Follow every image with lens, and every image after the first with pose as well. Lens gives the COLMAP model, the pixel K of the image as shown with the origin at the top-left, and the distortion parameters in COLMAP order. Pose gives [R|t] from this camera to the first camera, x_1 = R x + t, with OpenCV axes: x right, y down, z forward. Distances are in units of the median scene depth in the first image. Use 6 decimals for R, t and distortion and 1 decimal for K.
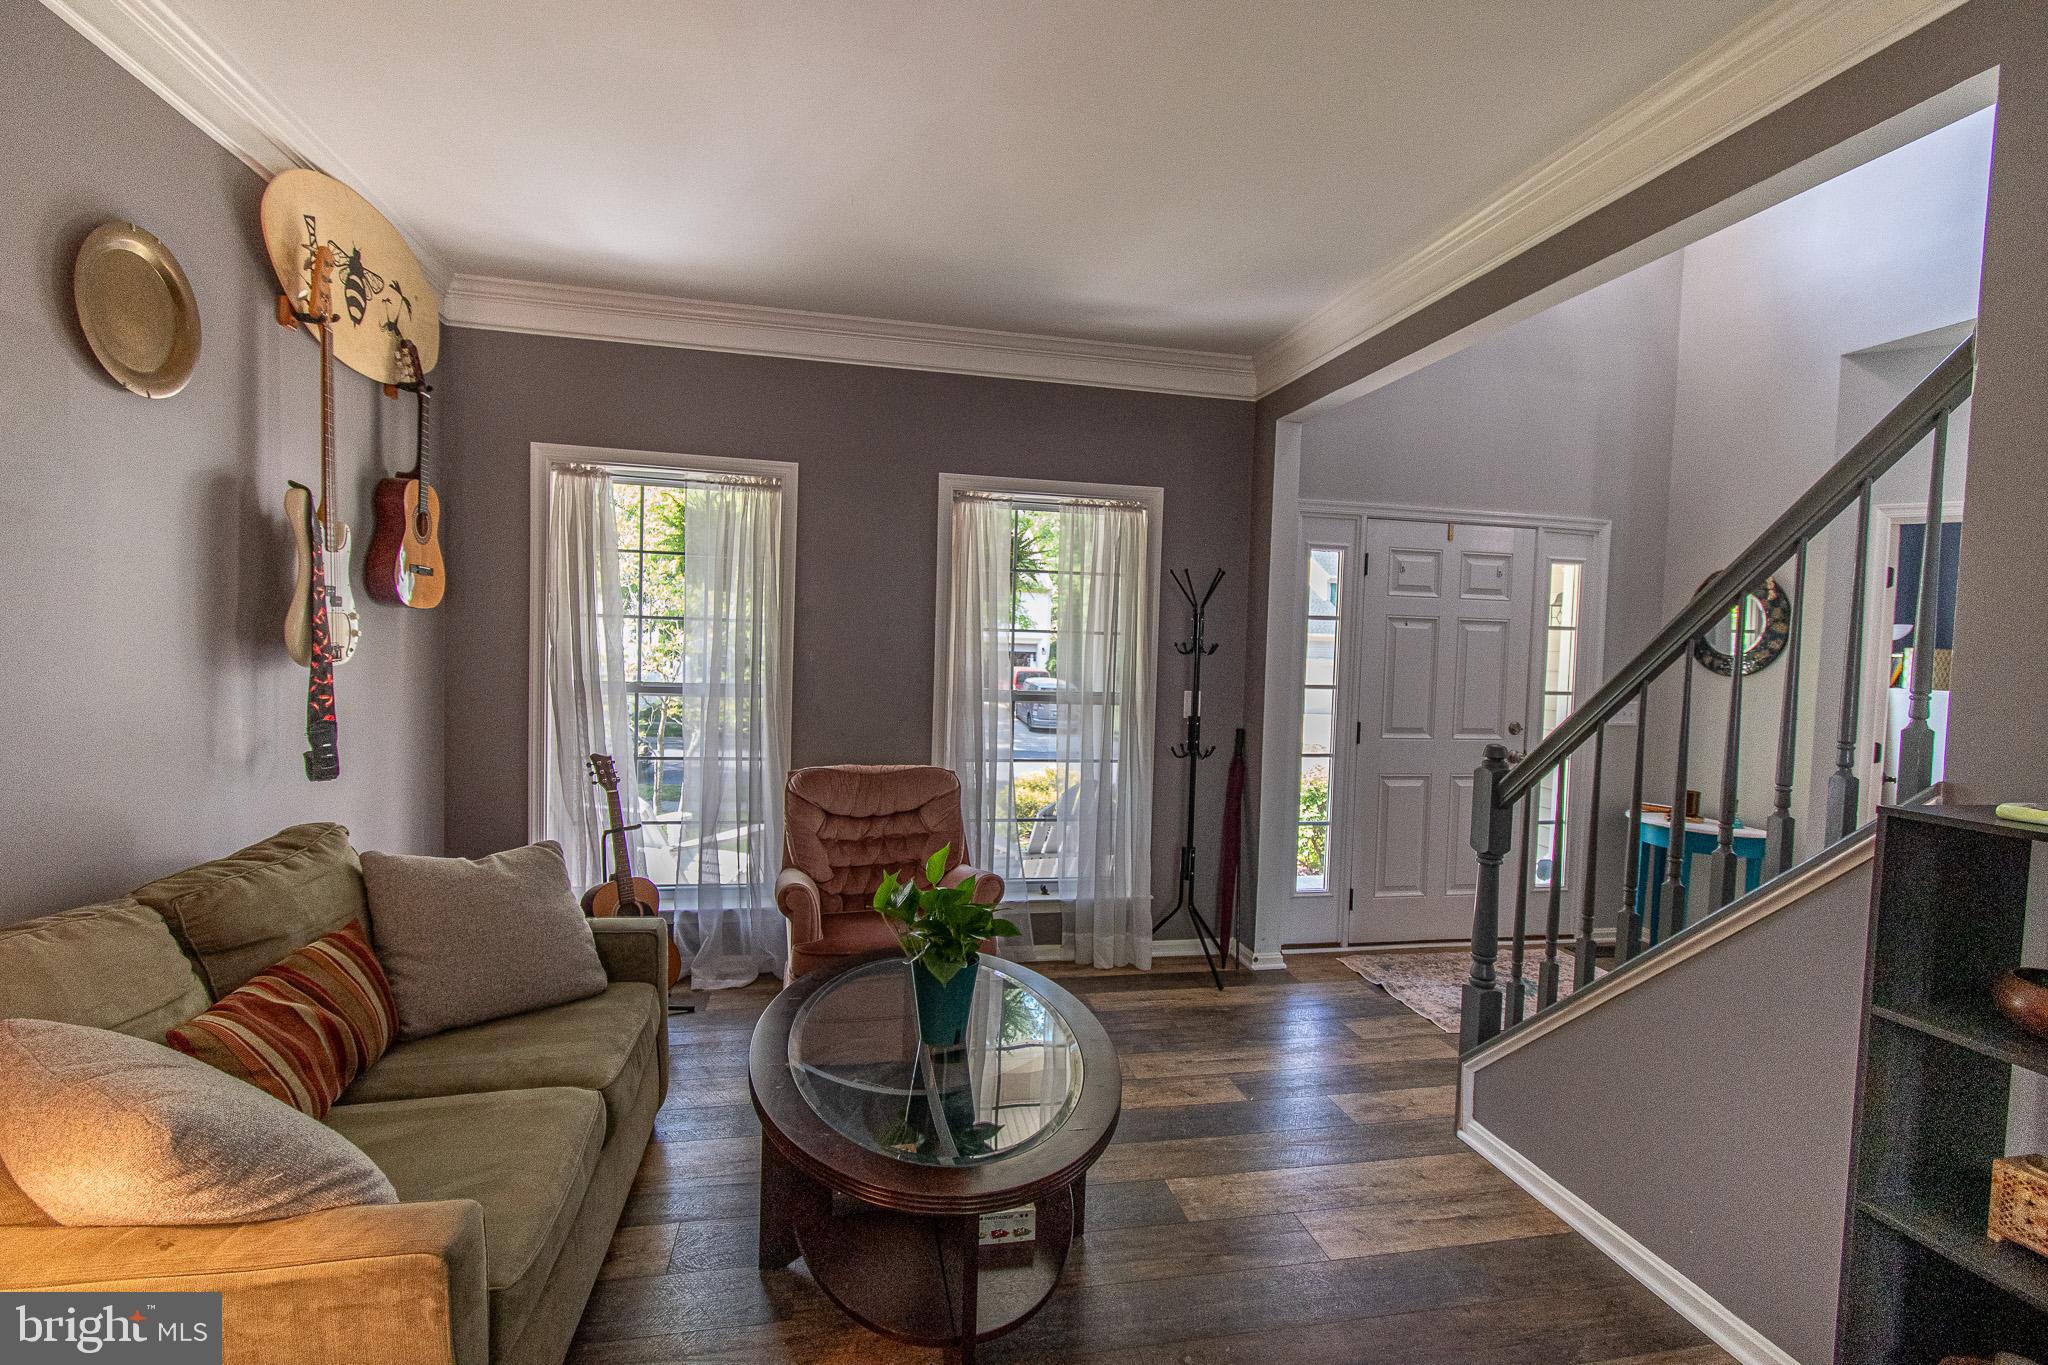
lens RADIAL K [[892.9, 0, 1025.2], [0, 892.9, 684.6], [0, 0, 1]] dist [0.001067, -0.000933]
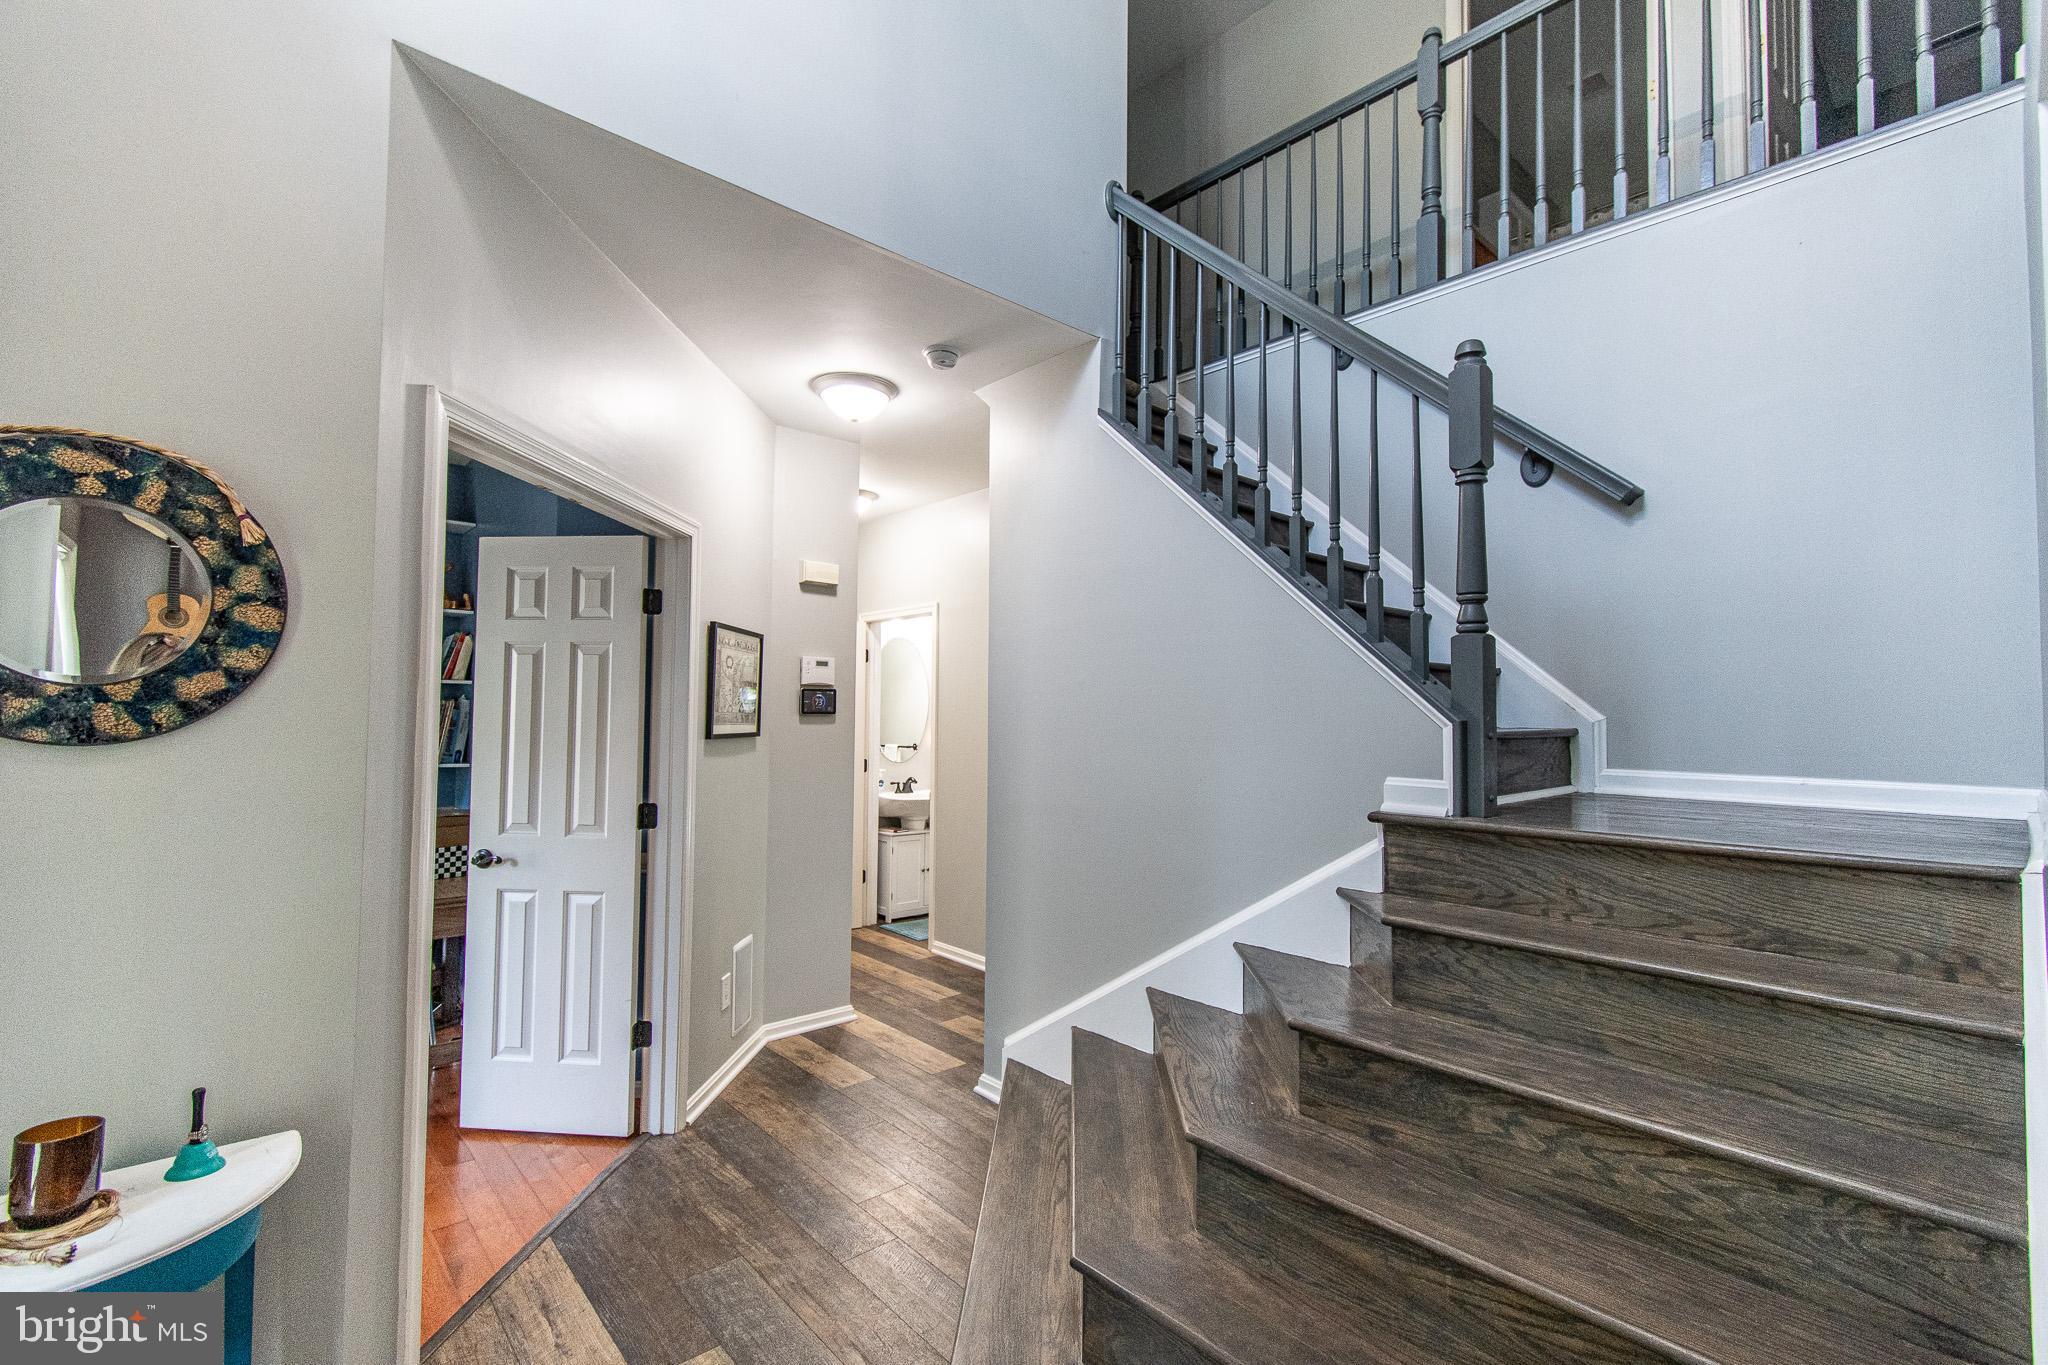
lens RADIAL K [[892.9, 0, 1024.4], [0, 892.9, 684.3], [0, 0, 1]] dist [0.001067, -0.000933]
pose [[-0.505333, -0.001811, 0.862922, 0.208727], [0.015583, 0.999816, 0.011224, -0.021404], [-0.862783, 0.019119, -0.505212, 0.600285]]
